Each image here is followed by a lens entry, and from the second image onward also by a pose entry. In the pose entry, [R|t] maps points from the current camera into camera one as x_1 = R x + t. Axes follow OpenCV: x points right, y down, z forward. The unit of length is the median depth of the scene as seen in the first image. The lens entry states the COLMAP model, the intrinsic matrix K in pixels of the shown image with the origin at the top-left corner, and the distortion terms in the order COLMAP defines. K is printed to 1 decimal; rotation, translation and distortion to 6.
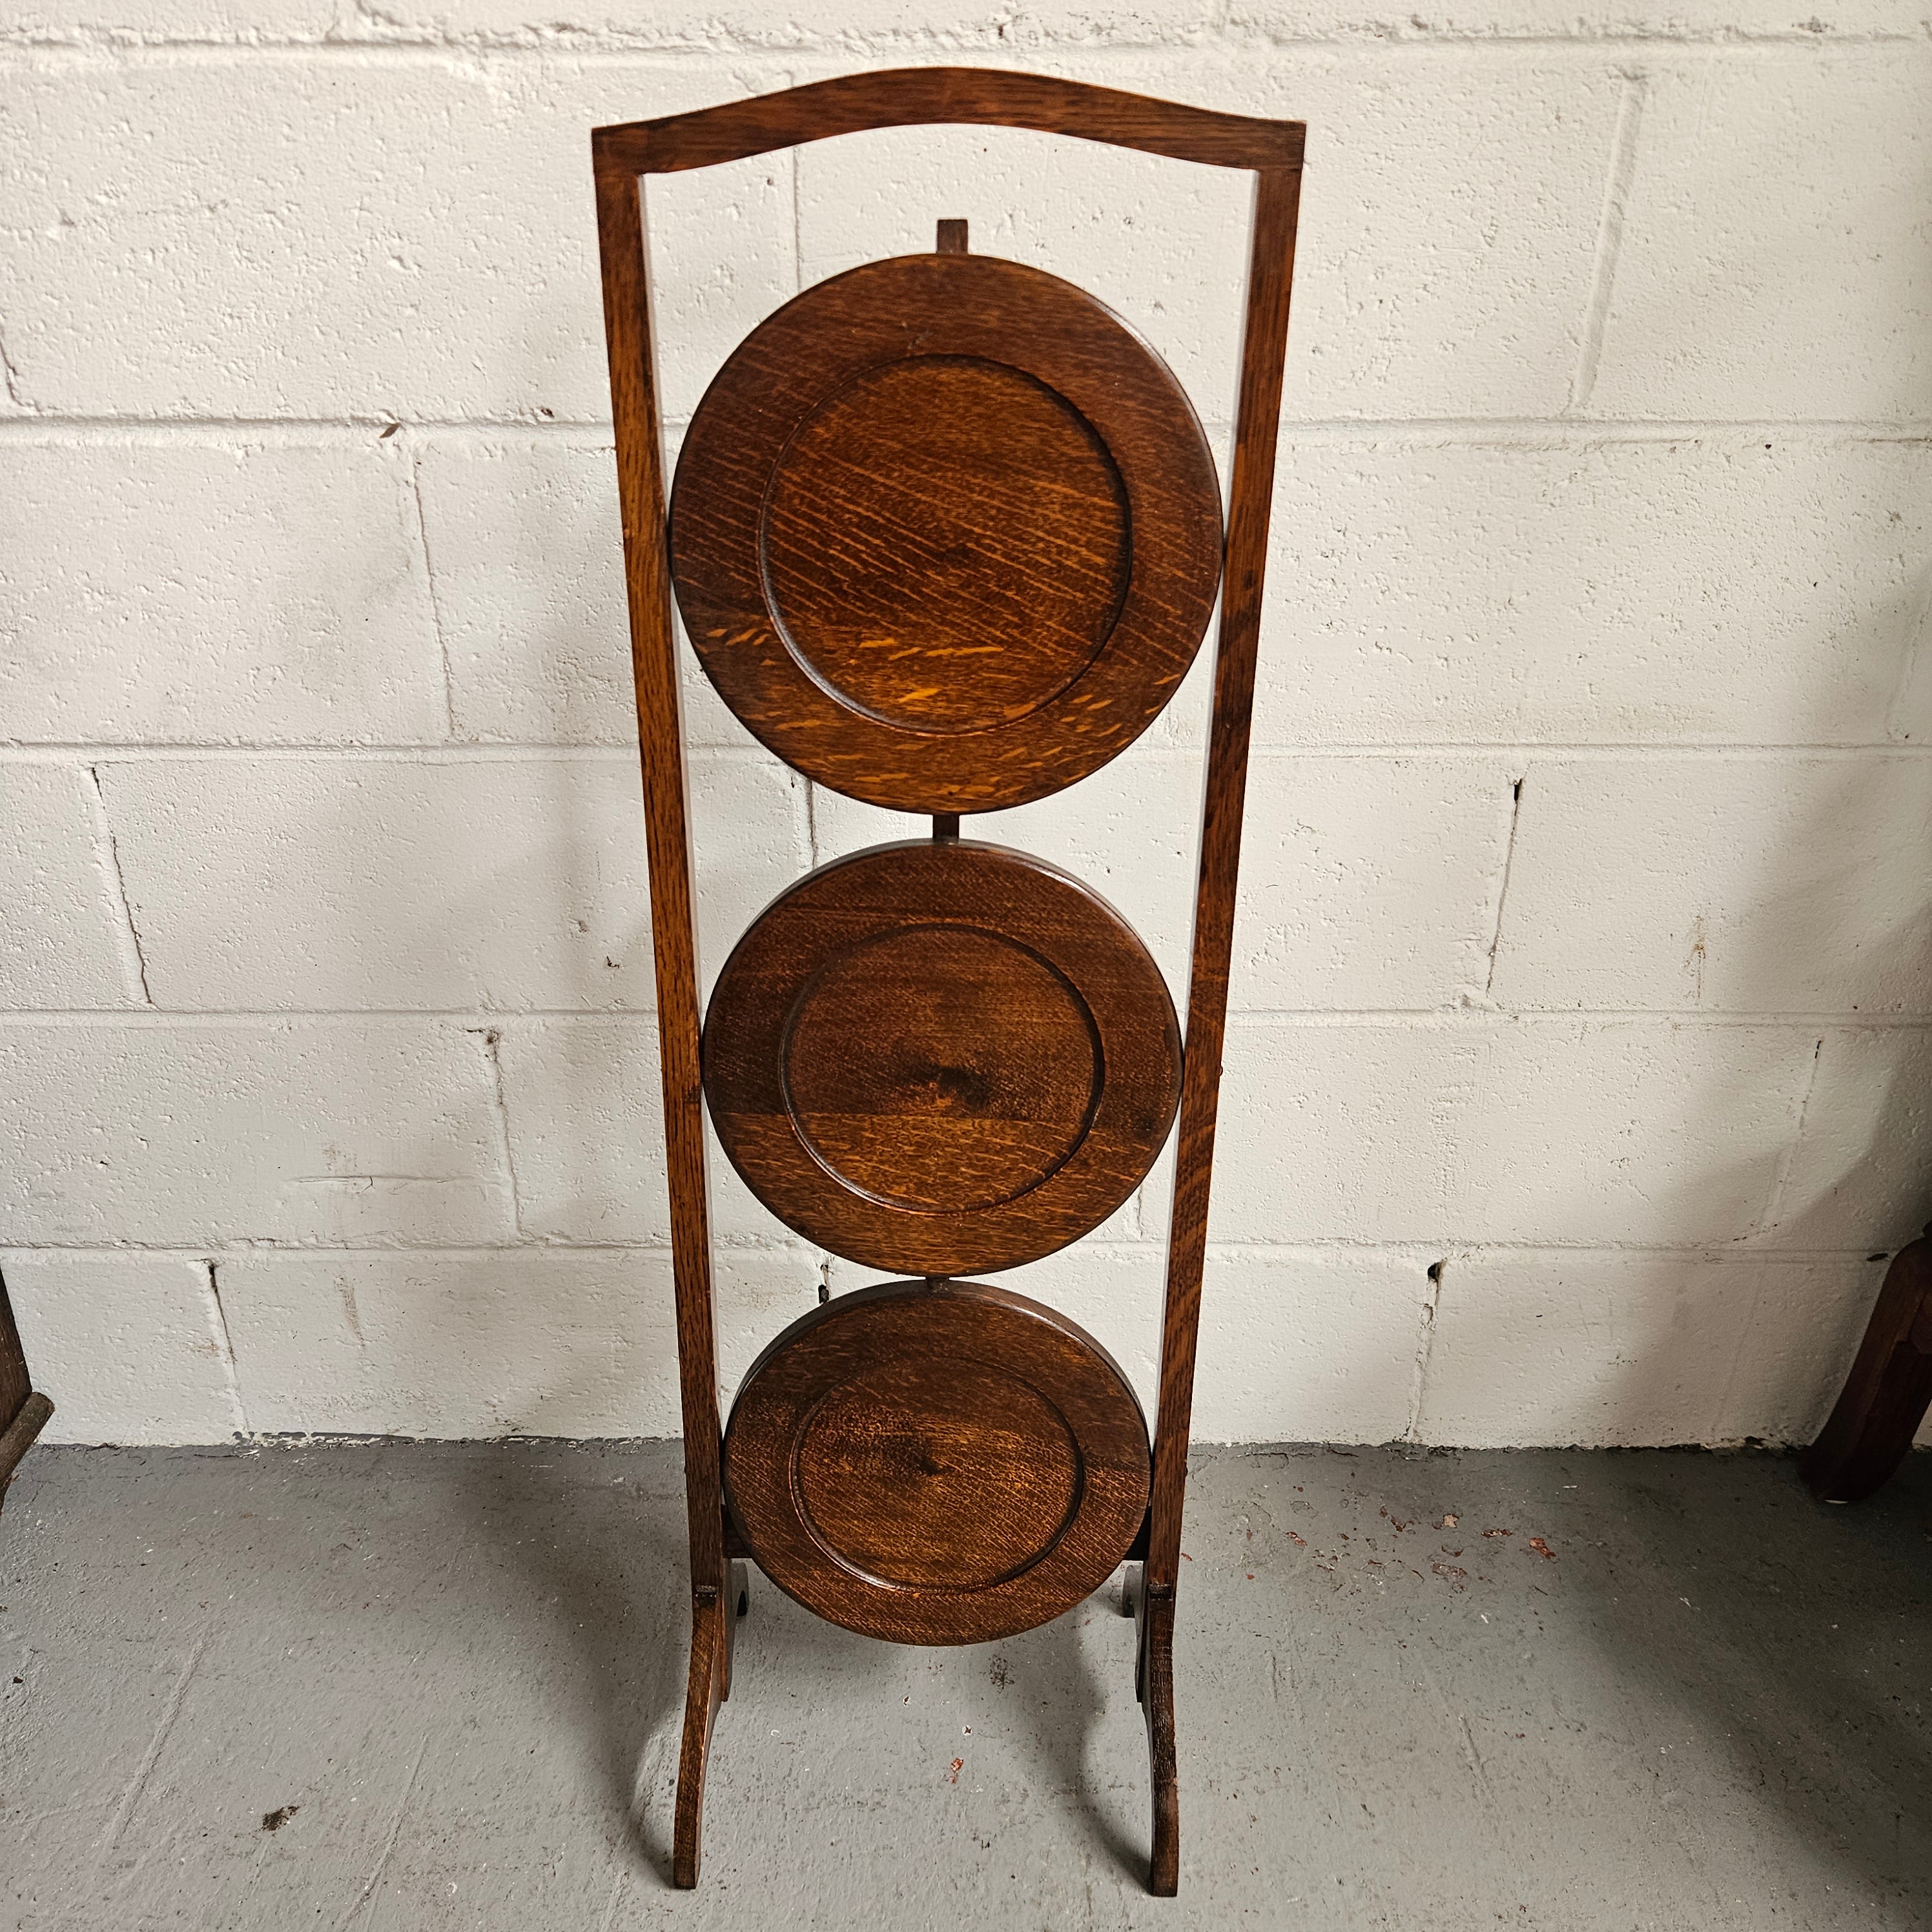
lens RADIAL K [[1752.3, 0, 951.2], [0, 1752.3, 945.2], [0, 0, 1]] dist [0.026515, 0.000000]
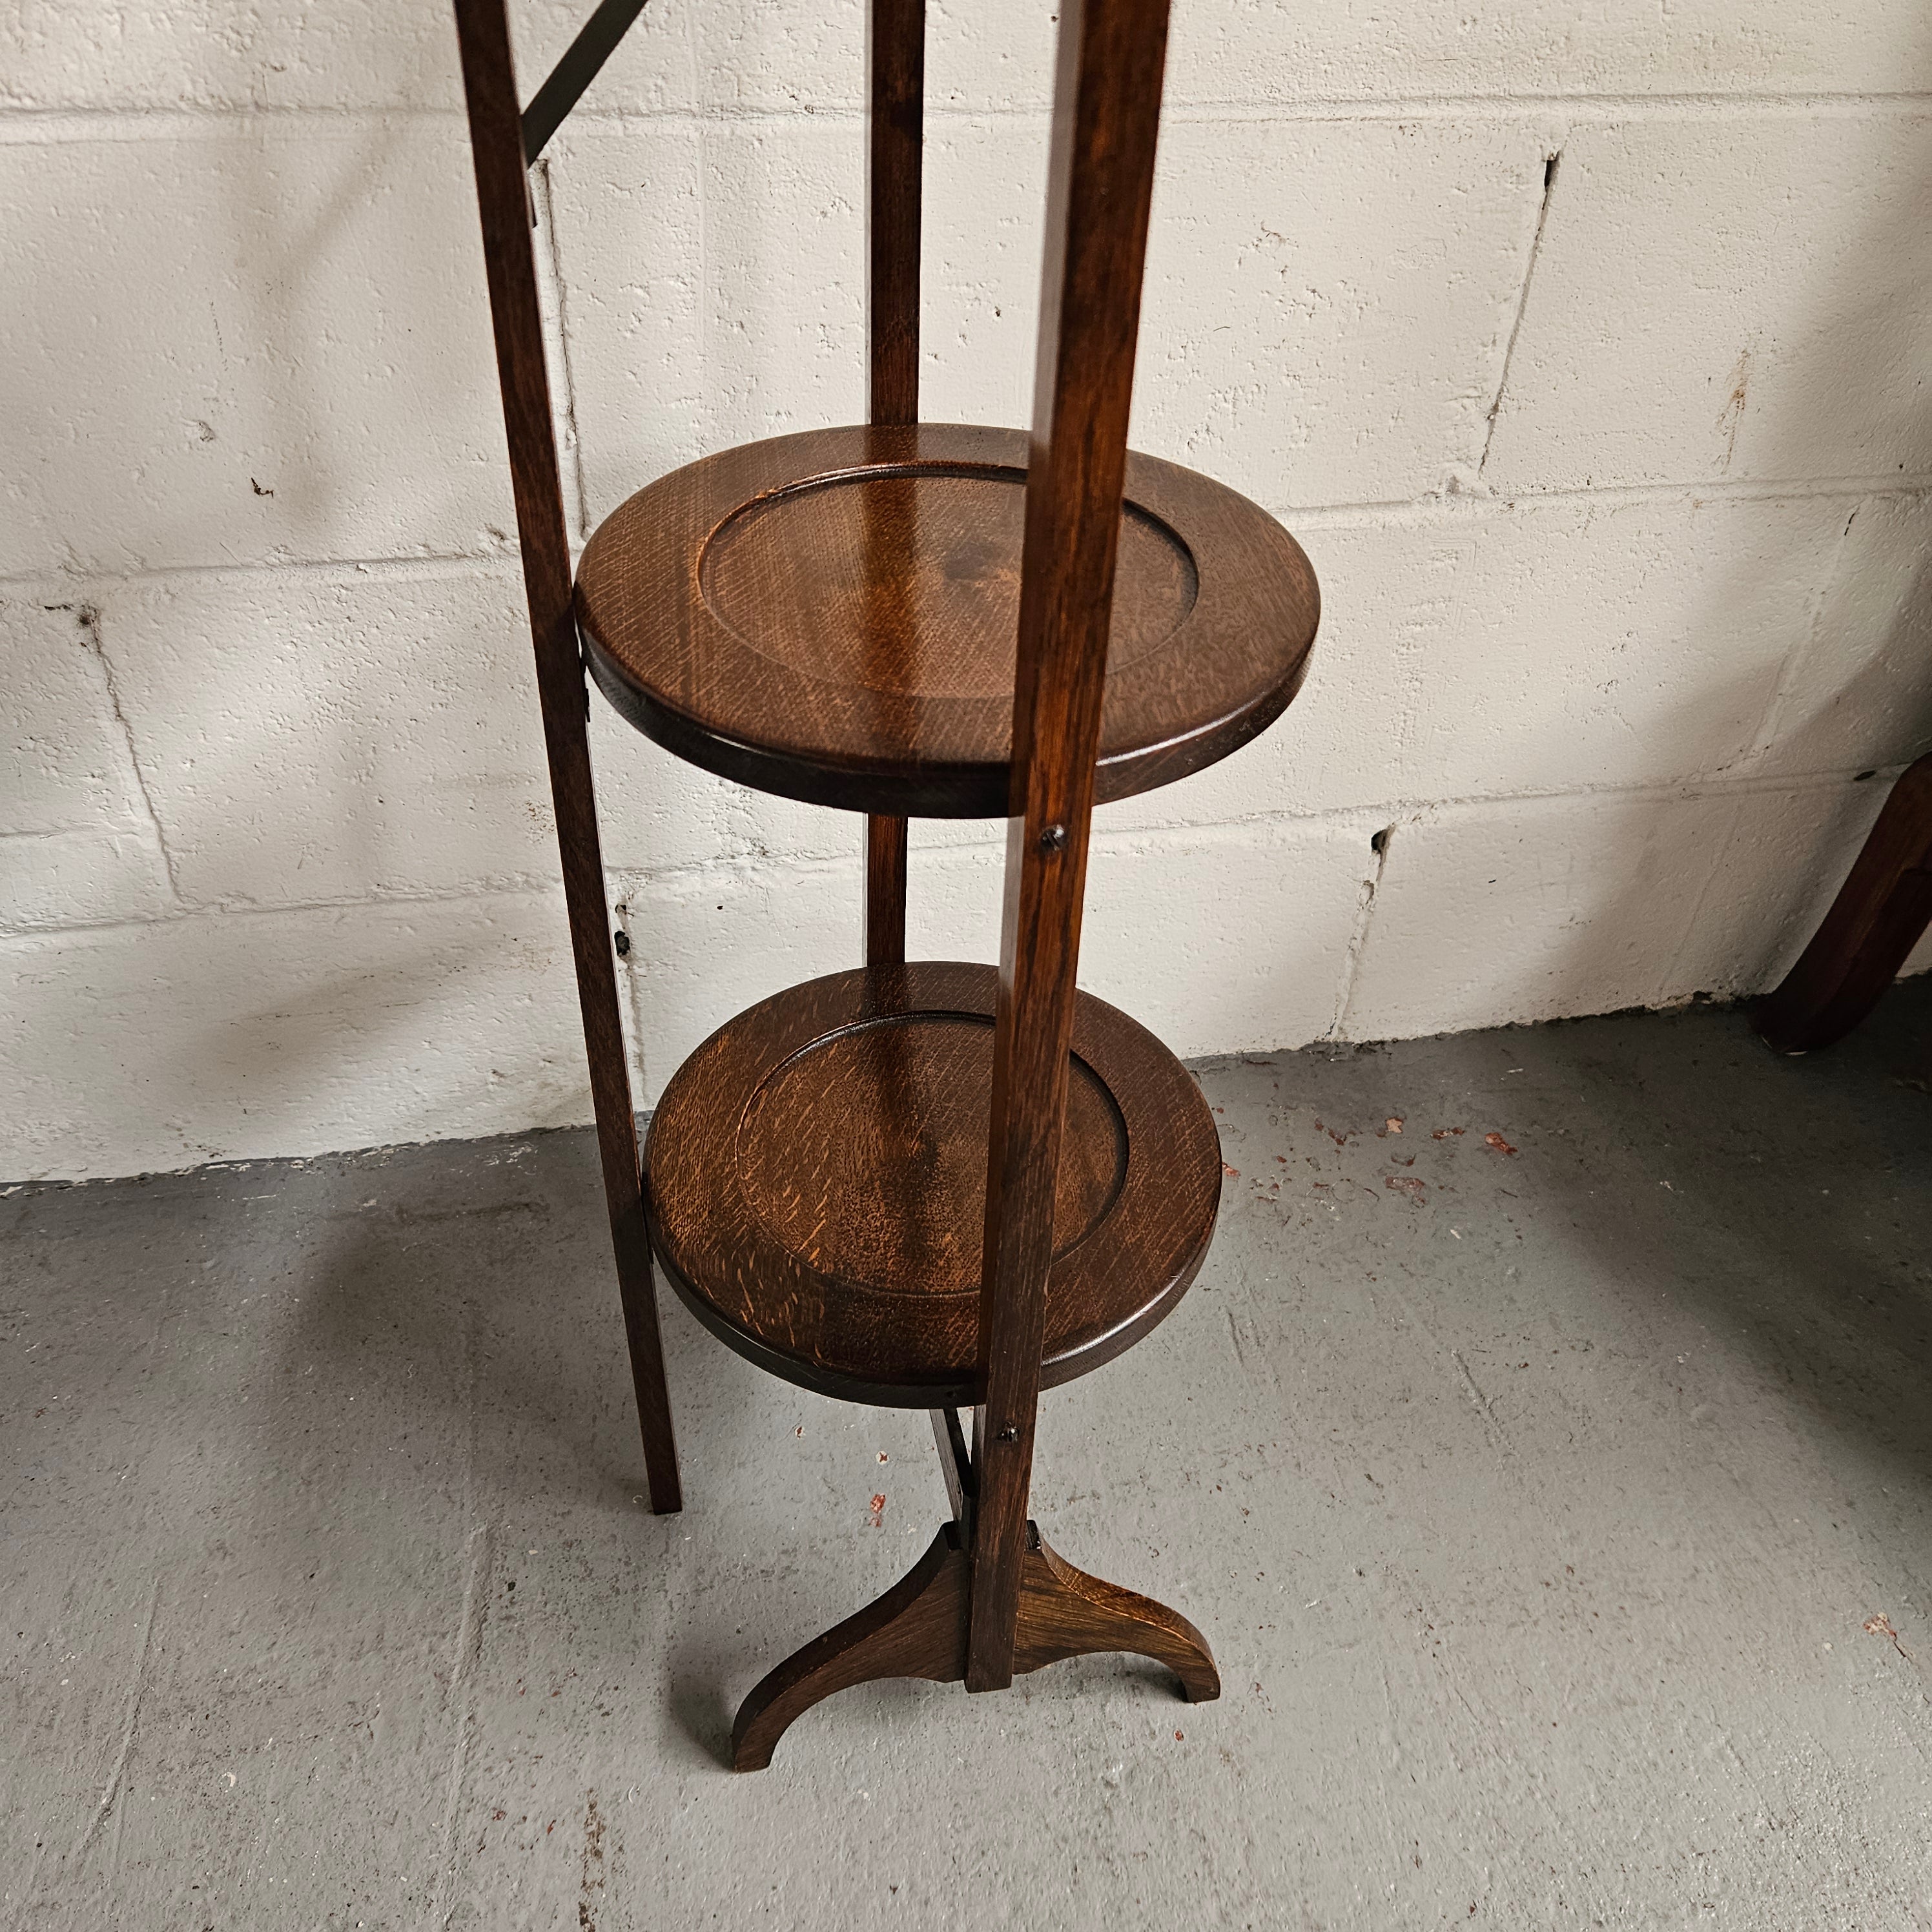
lens RADIAL K [[1741.6, 0, 964.5], [0, 1741.6, 952.1], [0, 0, 1]] dist [0.040908, -0.026043]
pose [[0.978273, -0.099023, 0.182143, -0.076634], [0.054712, 0.970723, 0.233886, 0.041738], [-0.199970, -0.218839, 0.955050, 0.293264]]
